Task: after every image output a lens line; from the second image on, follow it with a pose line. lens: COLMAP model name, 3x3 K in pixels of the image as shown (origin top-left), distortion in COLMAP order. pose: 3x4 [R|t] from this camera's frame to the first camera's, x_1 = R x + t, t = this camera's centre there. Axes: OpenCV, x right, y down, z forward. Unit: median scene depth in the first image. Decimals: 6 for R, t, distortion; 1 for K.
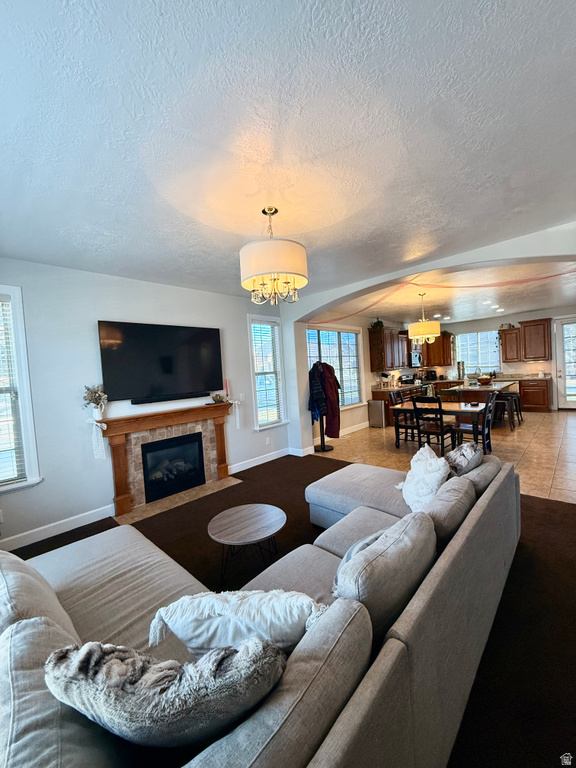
lens RADIAL K [[306.1, 0, 288.7], [0, 306.1, 382.5], [0, 0, 1]] dist [-0.002485, -0.000199]
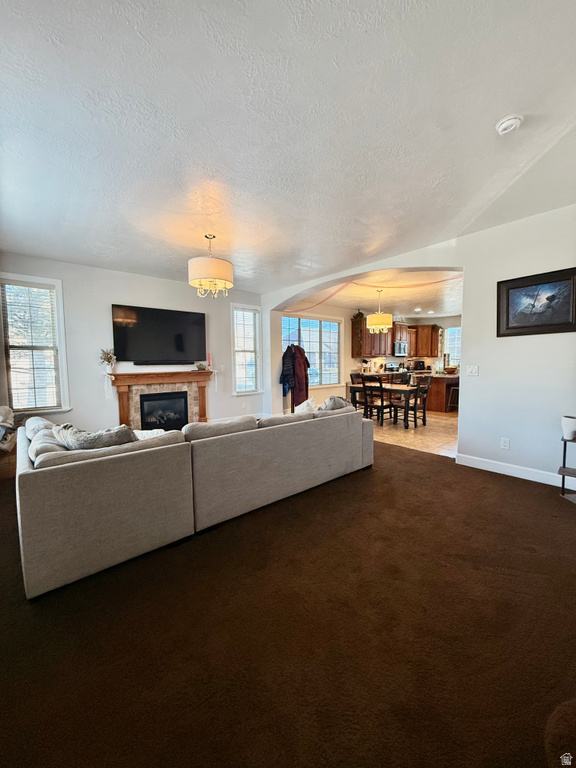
lens RADIAL K [[306.1, 0, 287.7], [0, 306.1, 383.4], [0, 0, 1]] dist [-0.002485, -0.000199]
pose [[0.992915, 0.061335, -0.101771, 0.263803], [-0.057192, 0.997431, 0.043144, 0.042884], [0.104155, -0.037018, 0.993872, -0.255110]]
